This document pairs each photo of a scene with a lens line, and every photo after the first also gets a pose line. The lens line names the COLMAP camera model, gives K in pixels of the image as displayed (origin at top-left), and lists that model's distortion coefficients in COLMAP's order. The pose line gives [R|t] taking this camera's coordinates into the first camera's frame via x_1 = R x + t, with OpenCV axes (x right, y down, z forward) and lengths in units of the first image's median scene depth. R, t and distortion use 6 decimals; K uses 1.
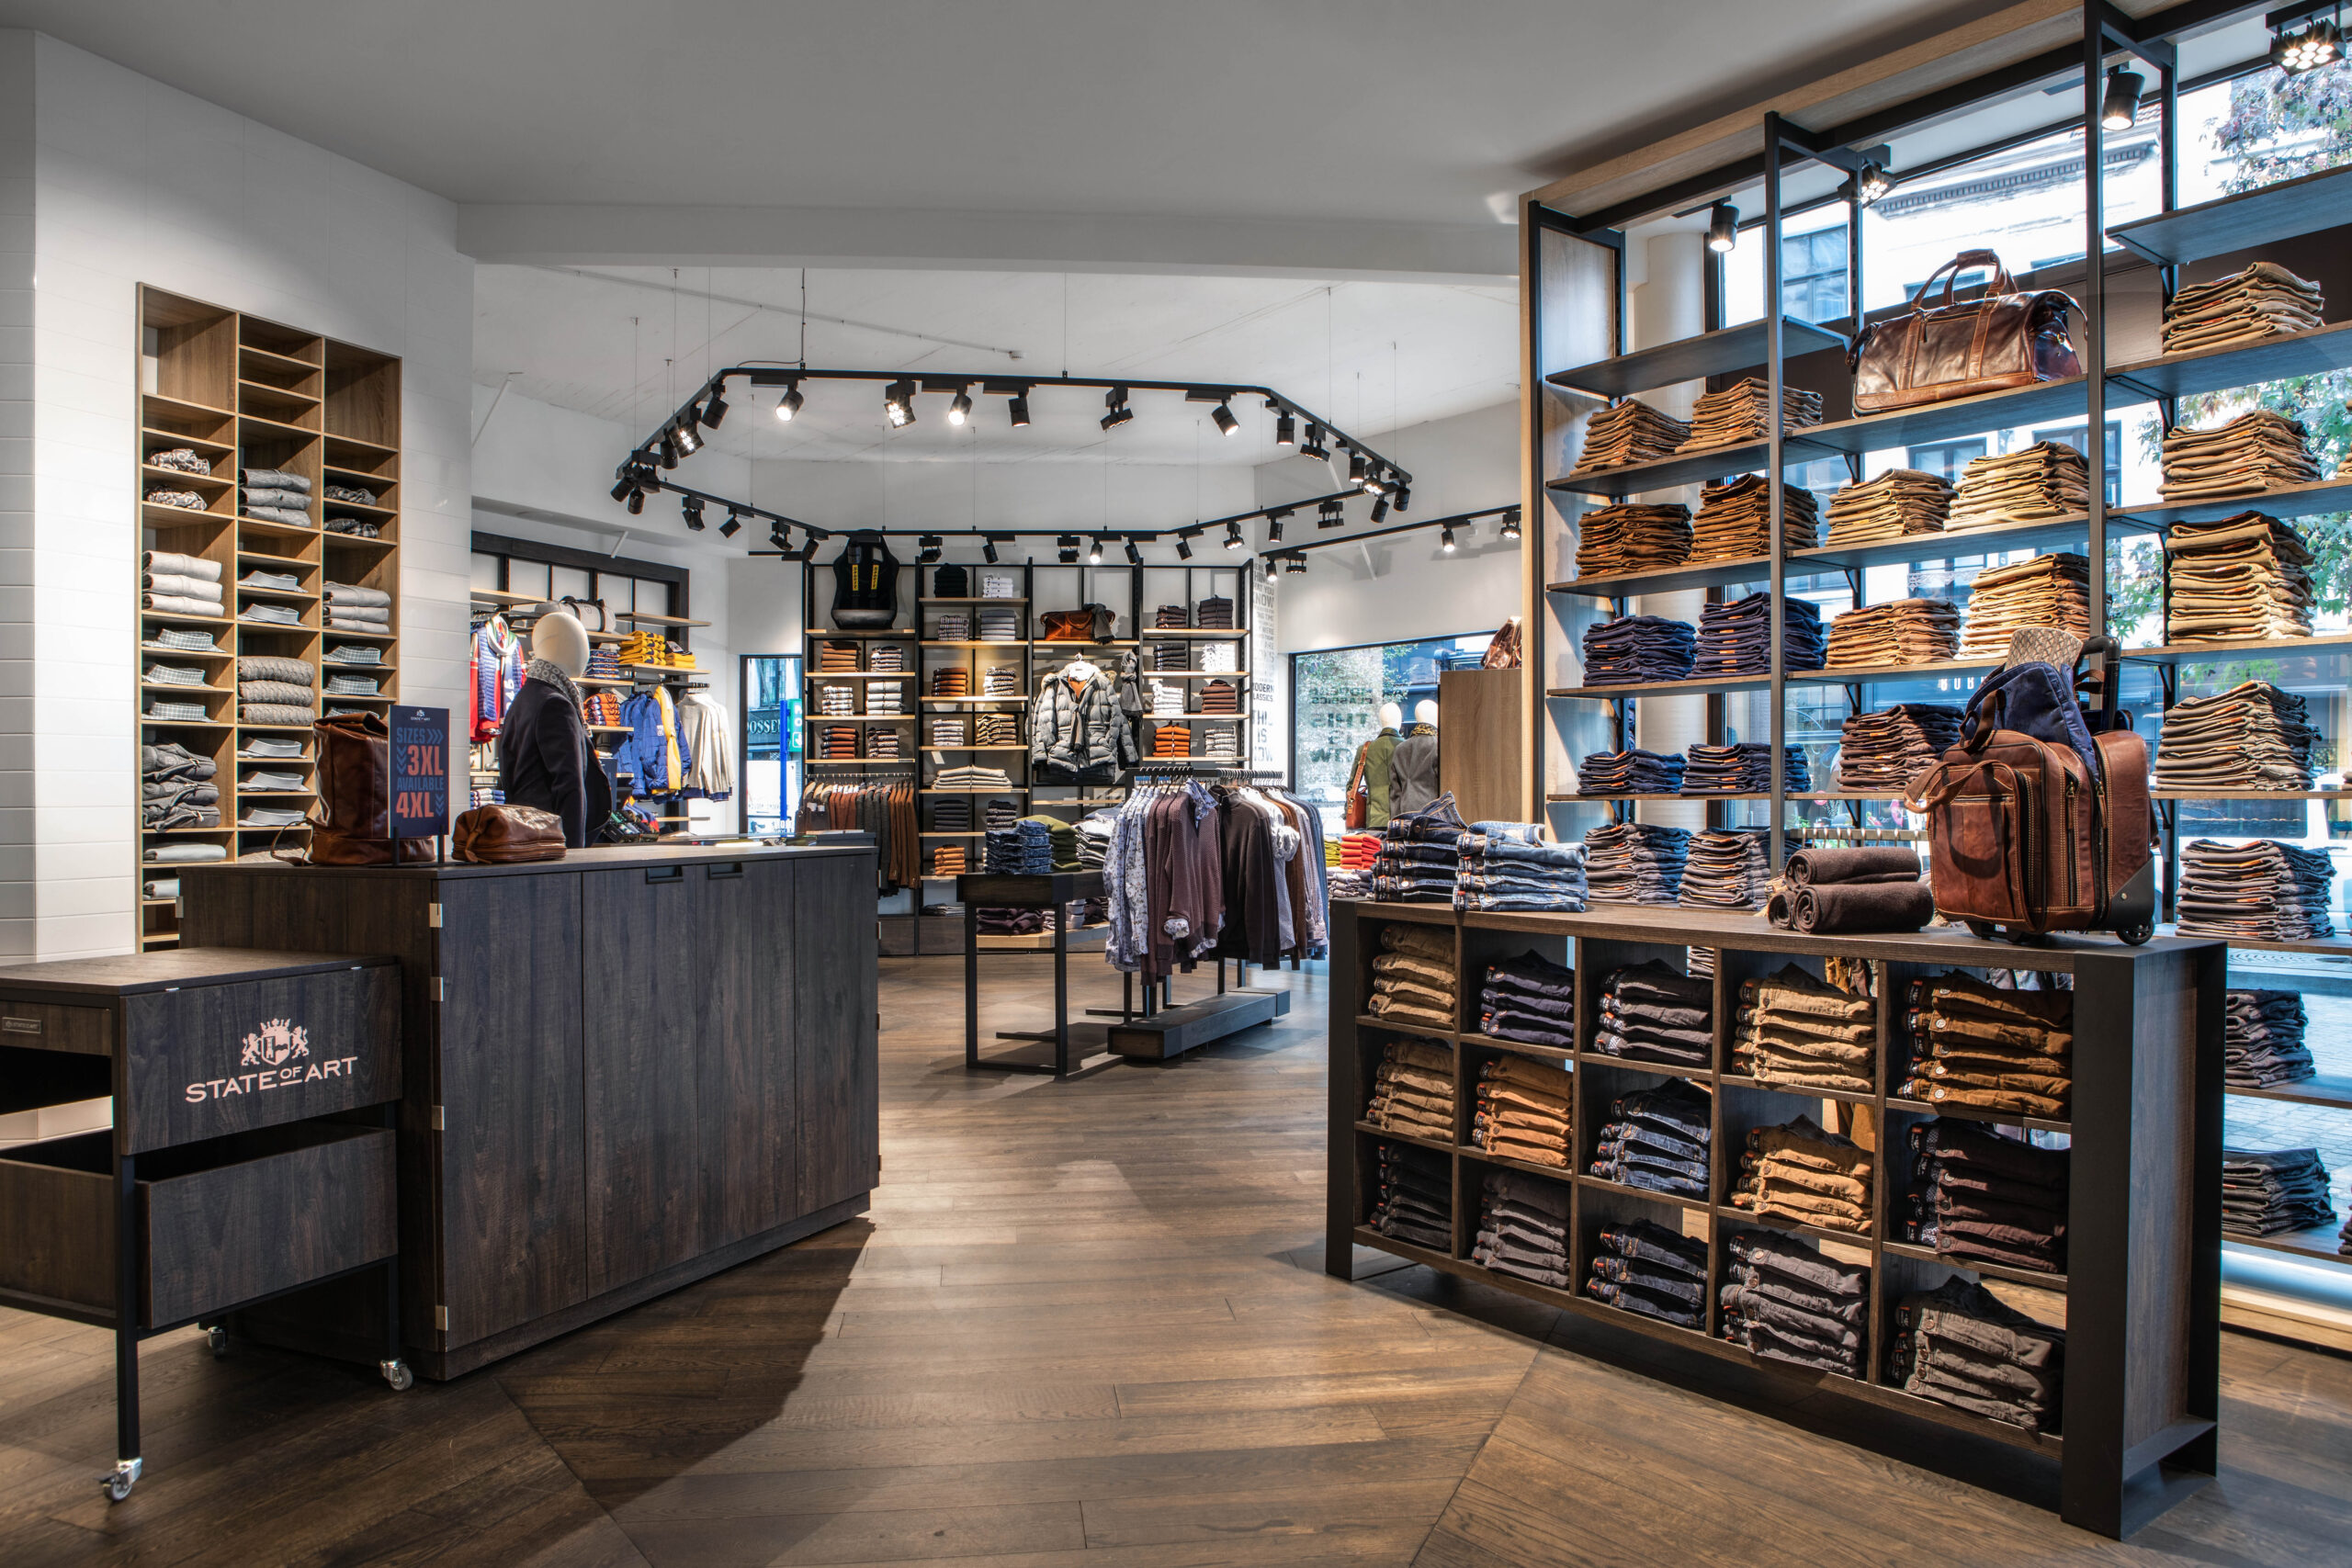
lens RADIAL K [[1583.7, 0, 1175.1], [0, 1583.7, 809.2], [0, 0, 1]] dist [-0.052448, 0.001818]
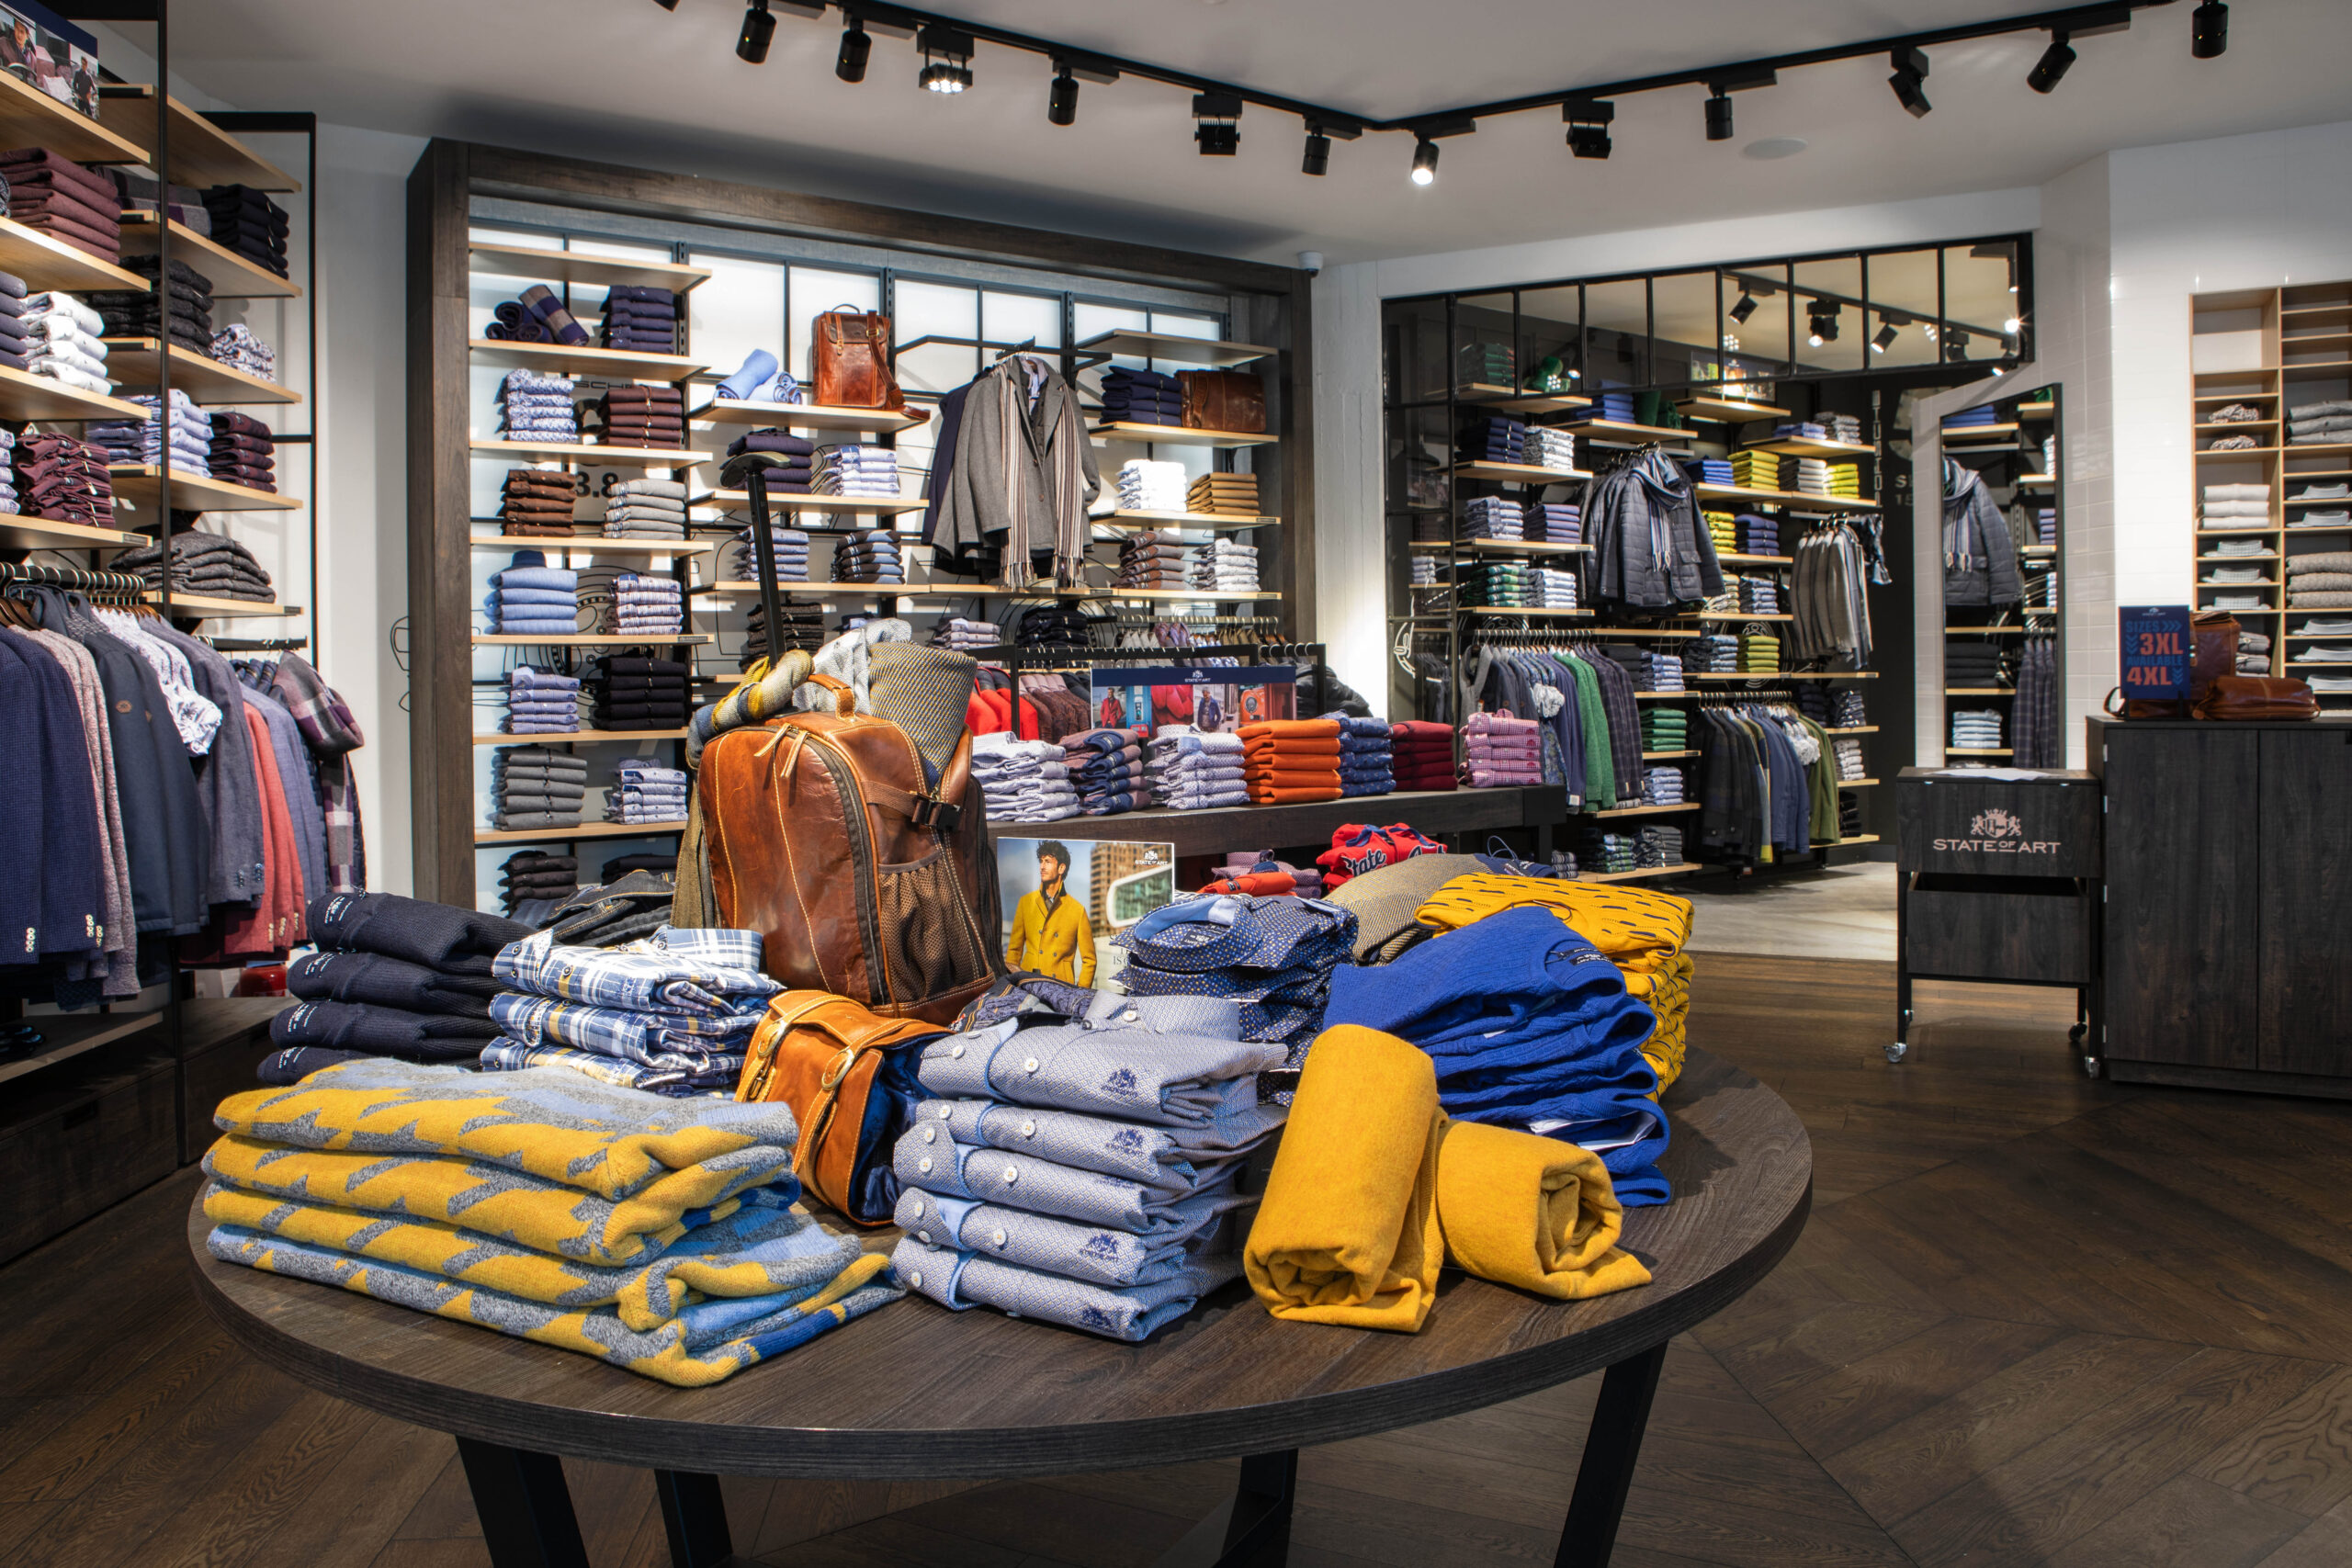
lens RADIAL K [[1583.7, 0, 1175.1], [0, 1583.7, 809.2], [0, 0, 1]] dist [-0.052448, 0.001818]
pose [[-0.053864, 0.088228, -0.994643, 0.891002], [0.005064, 0.996100, 0.088083, -0.009861], [0.998535, -0.000292, -0.054100, 0.195667]]
